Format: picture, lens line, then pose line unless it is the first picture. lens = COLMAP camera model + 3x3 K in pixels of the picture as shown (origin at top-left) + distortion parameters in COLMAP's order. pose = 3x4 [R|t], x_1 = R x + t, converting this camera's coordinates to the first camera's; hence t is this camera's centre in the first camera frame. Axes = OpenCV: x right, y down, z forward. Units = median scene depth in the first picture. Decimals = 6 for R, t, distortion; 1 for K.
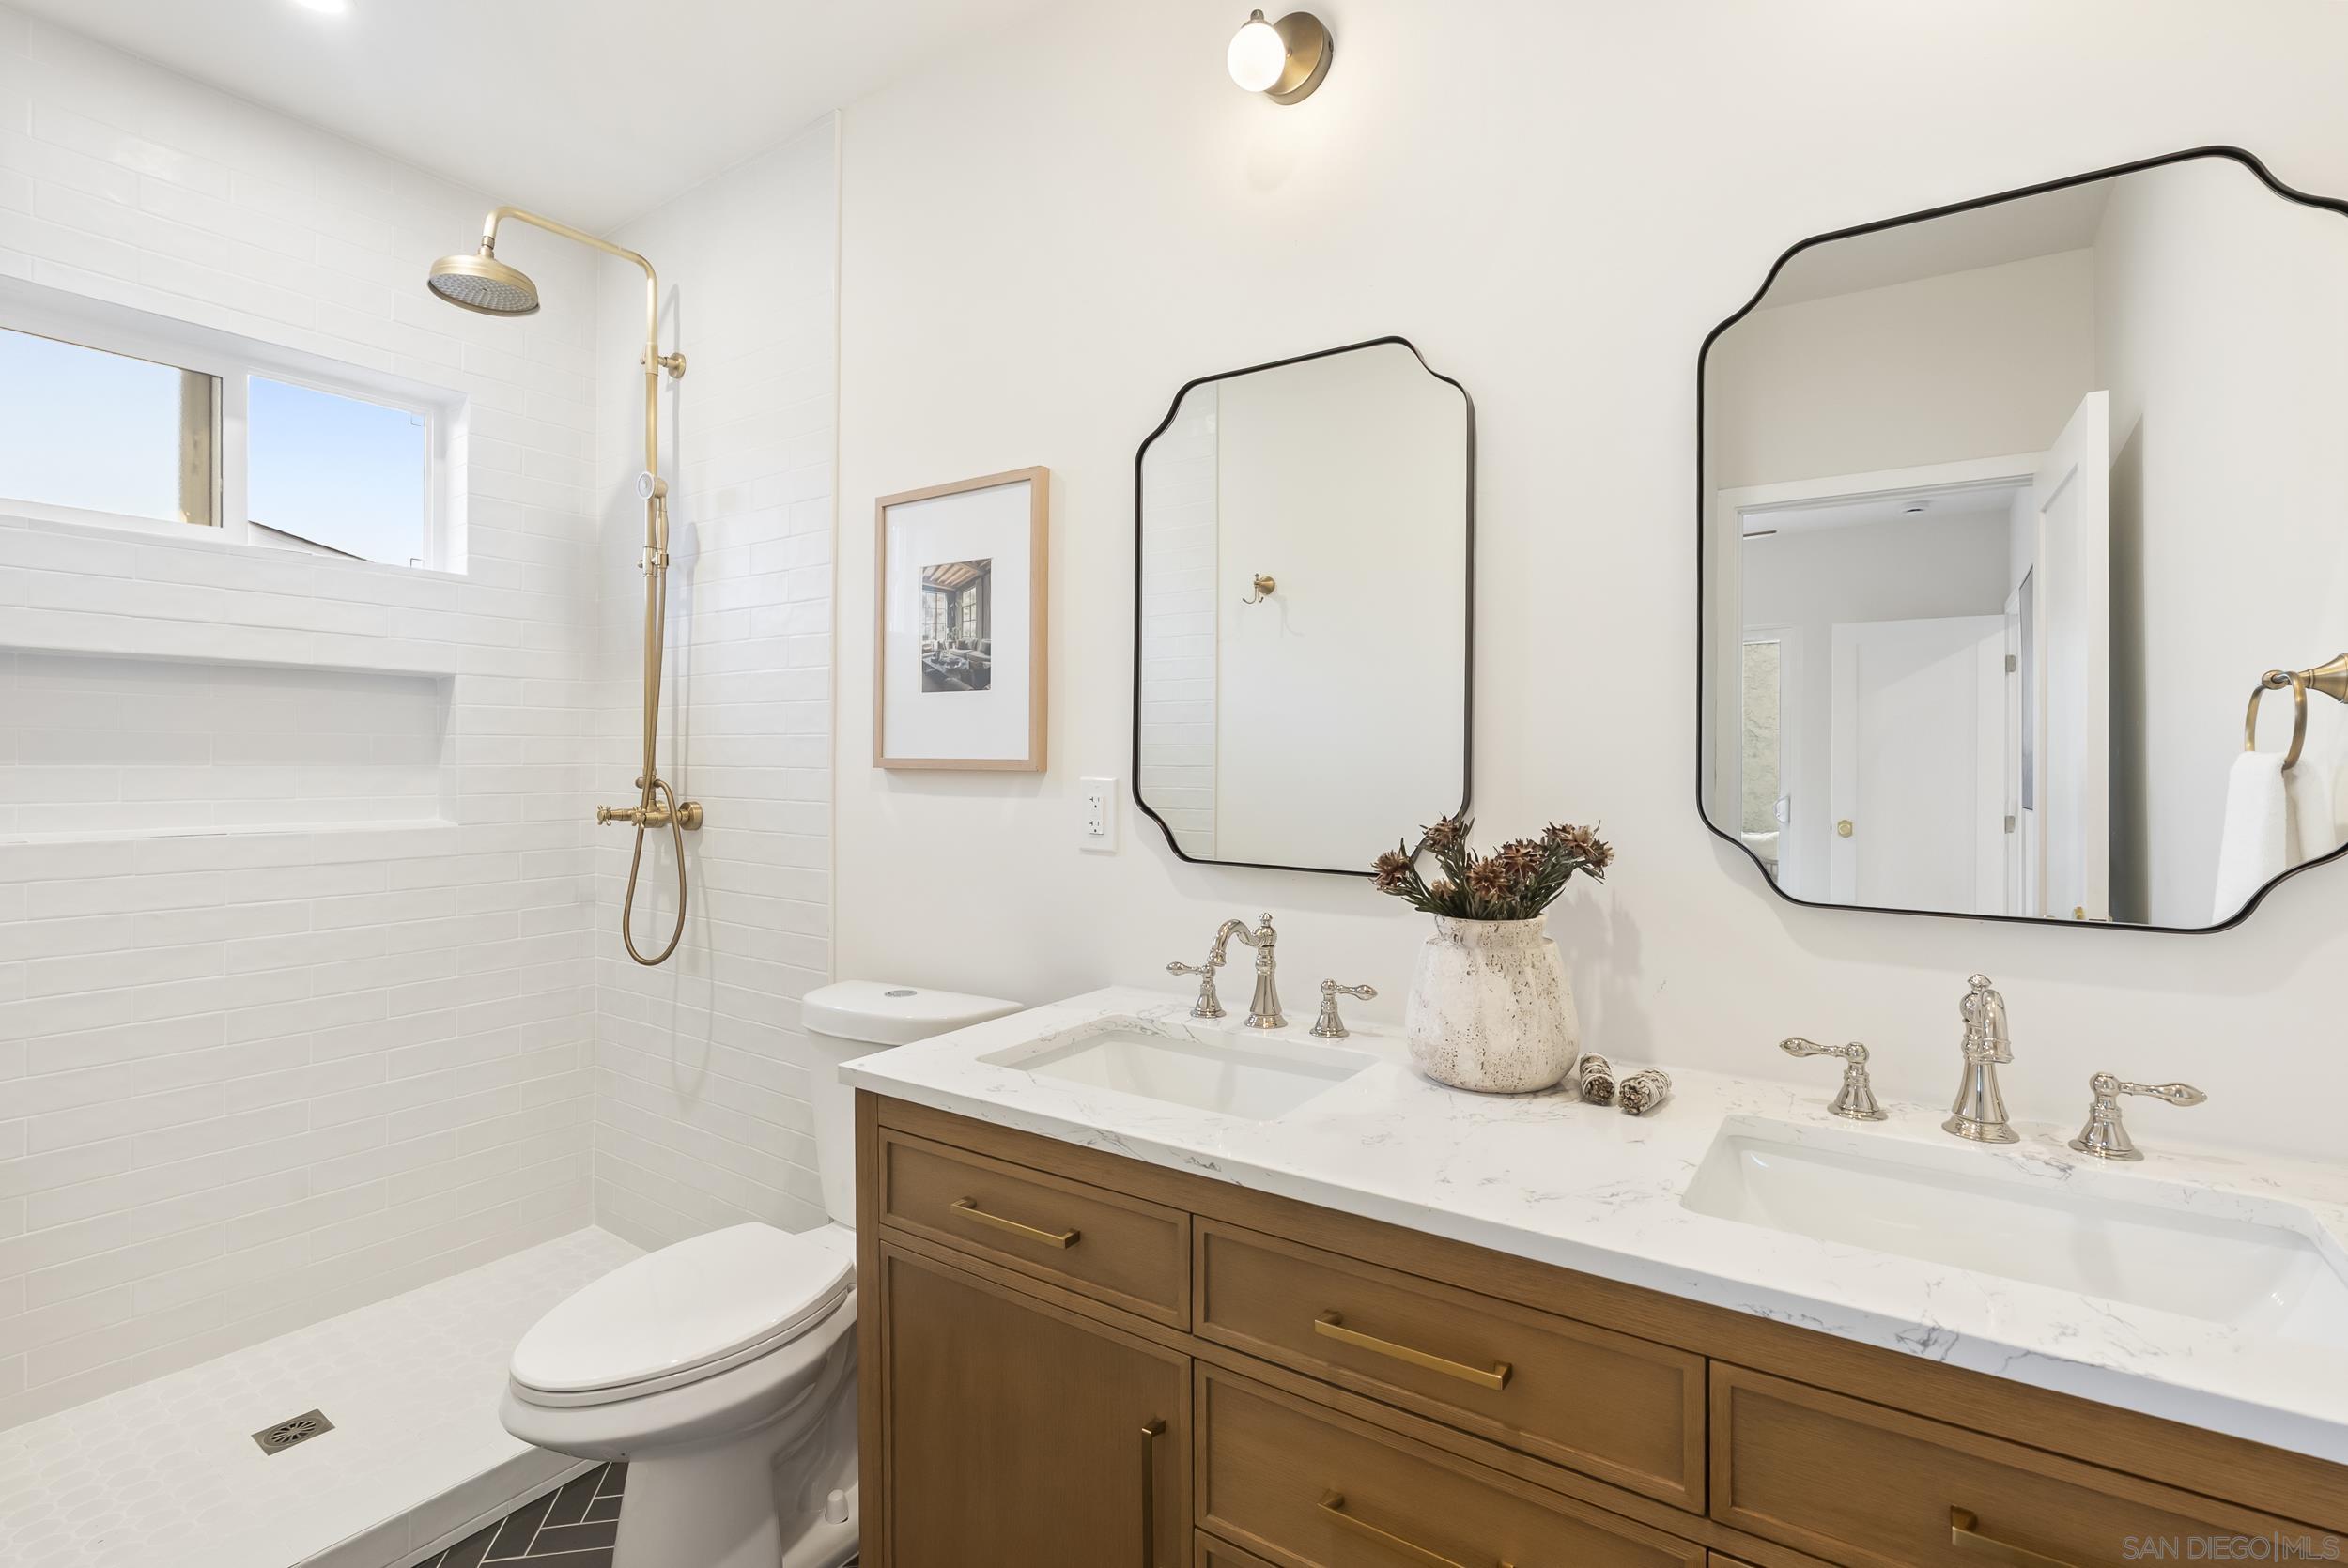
lens RADIAL K [[1068.6, 0, 1174.0], [0, 1068.6, 784.0], [0, 0, 1]] dist [-0.004414, -0.000036]
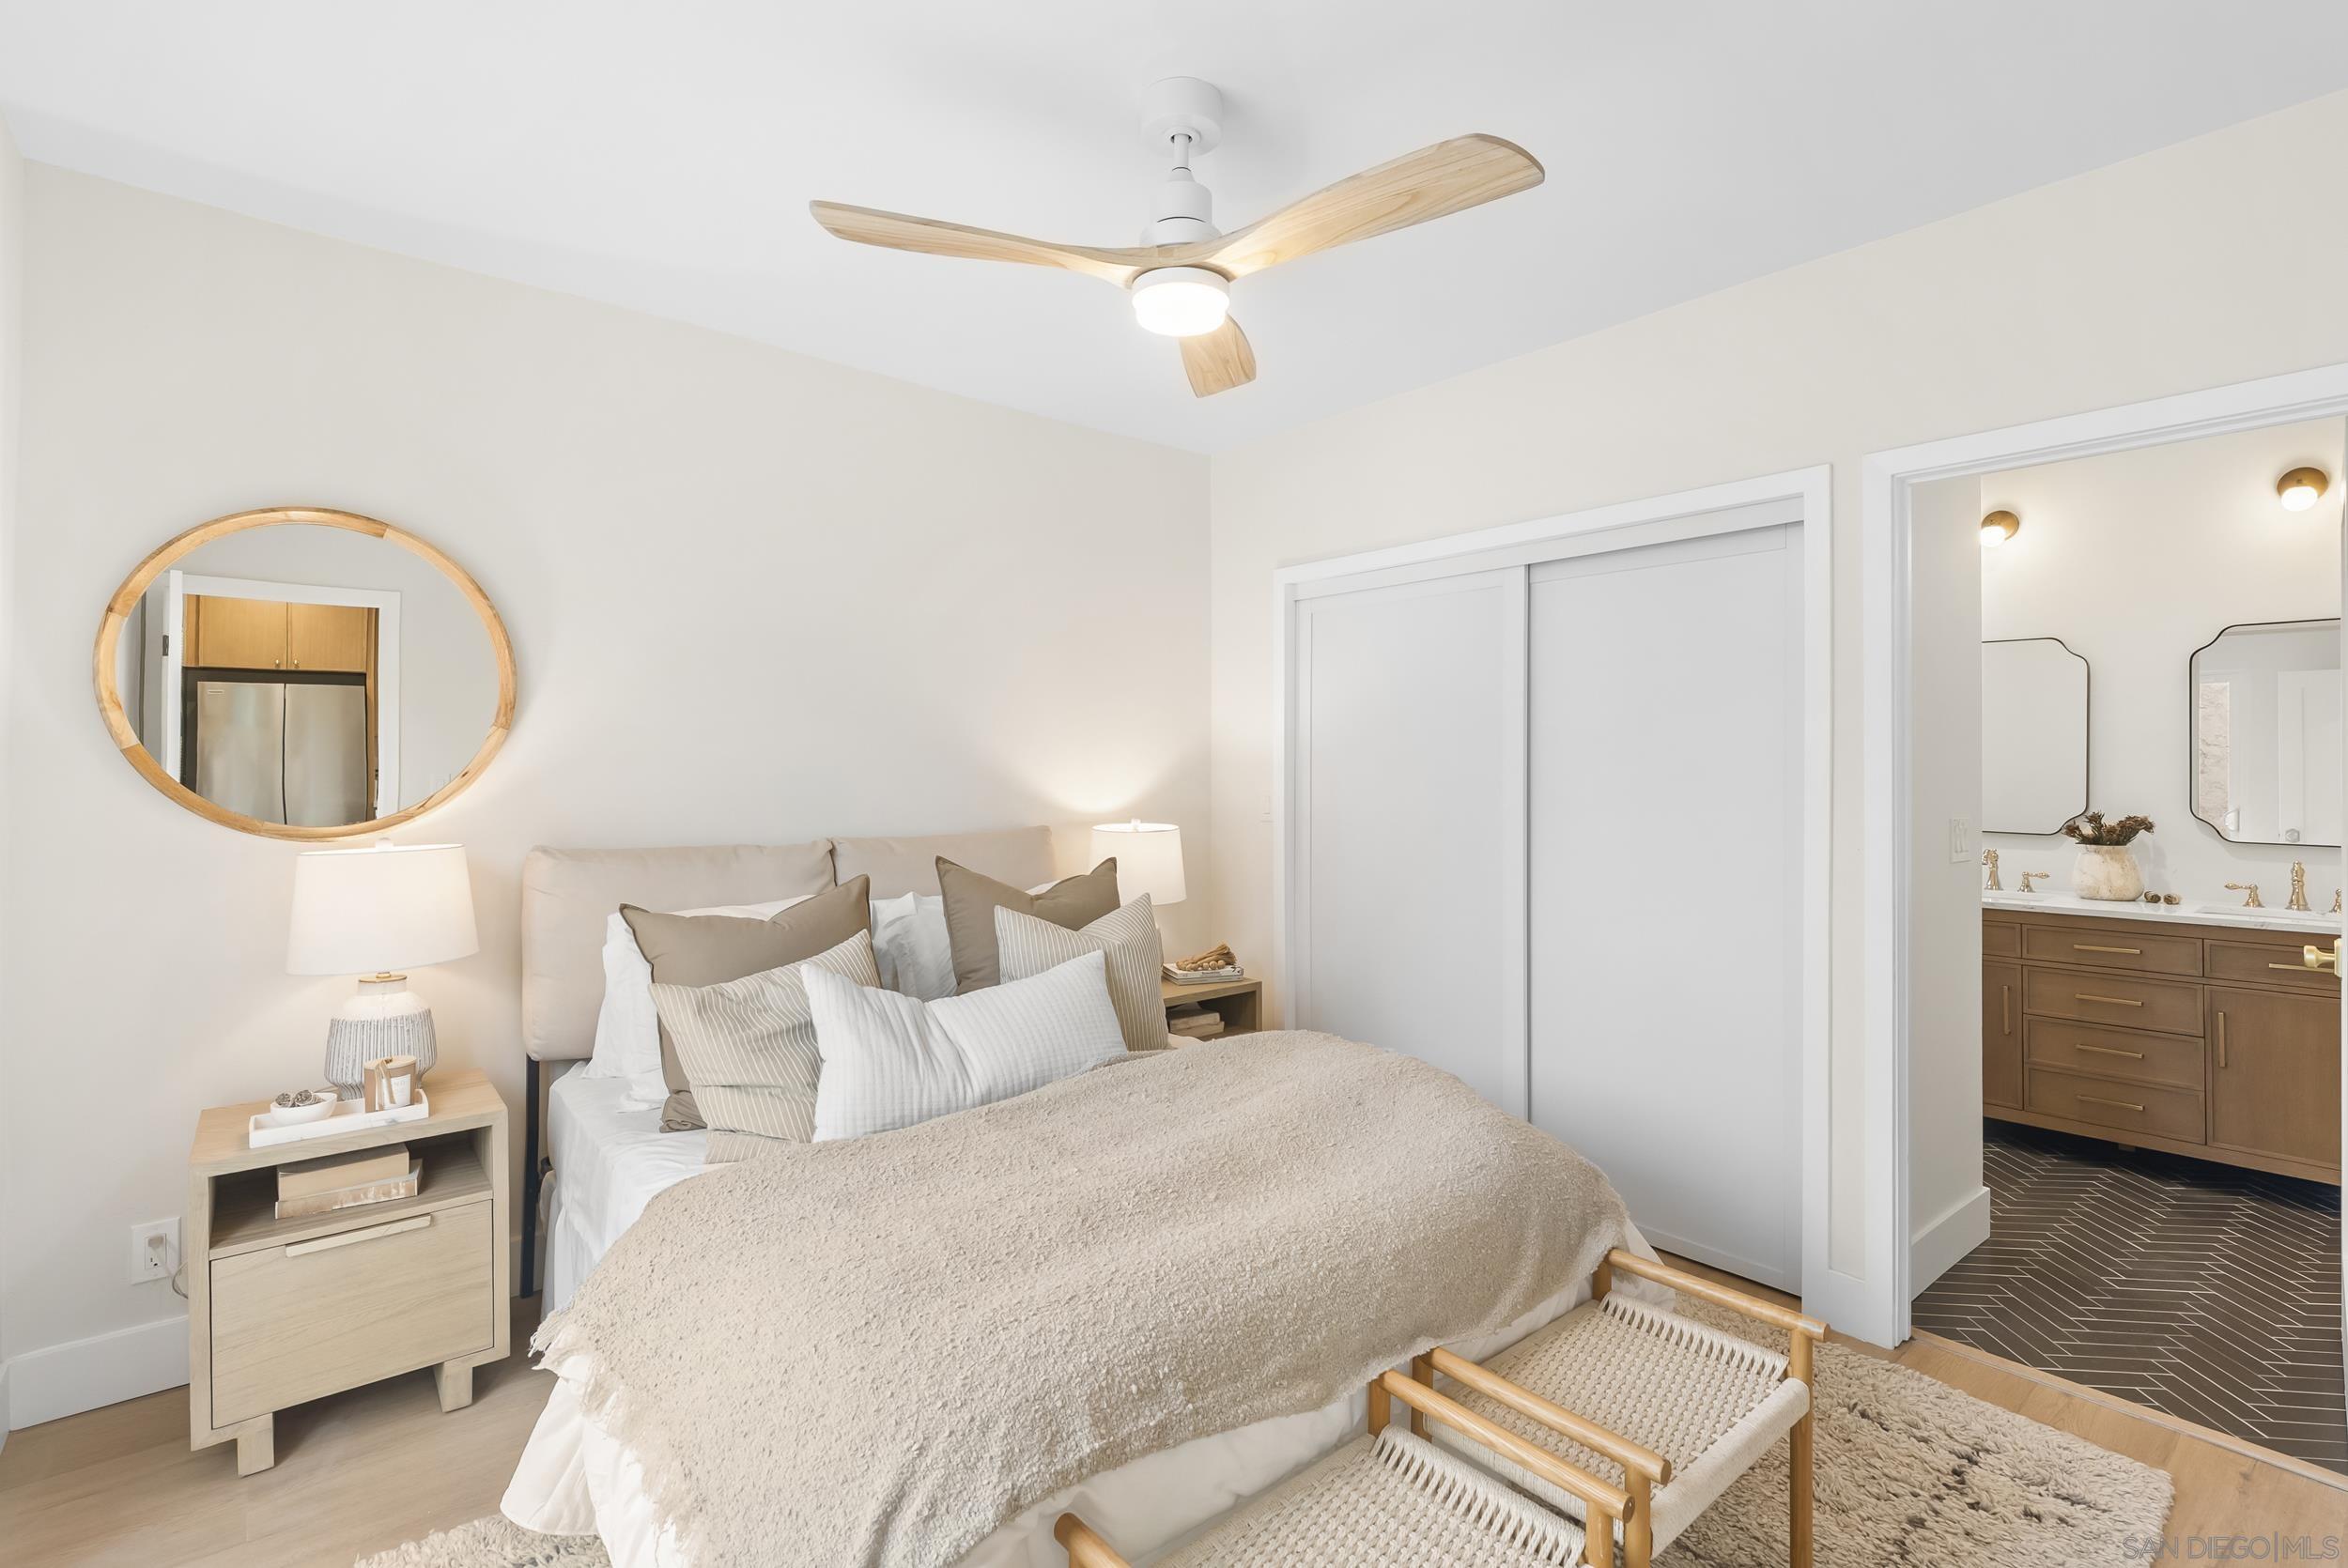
lens RADIAL K [[1086.7, 0, 1171.3], [0, 1086.7, 772.9], [0, 0, 1]] dist [-0.005950, -0.000007]
pose [[0.966225, 0.002477, -0.257688, -0.710908], [-0.006724, 0.999856, -0.015600, -0.006808], [0.257612, 0.016806, 0.966102, -1.271735]]
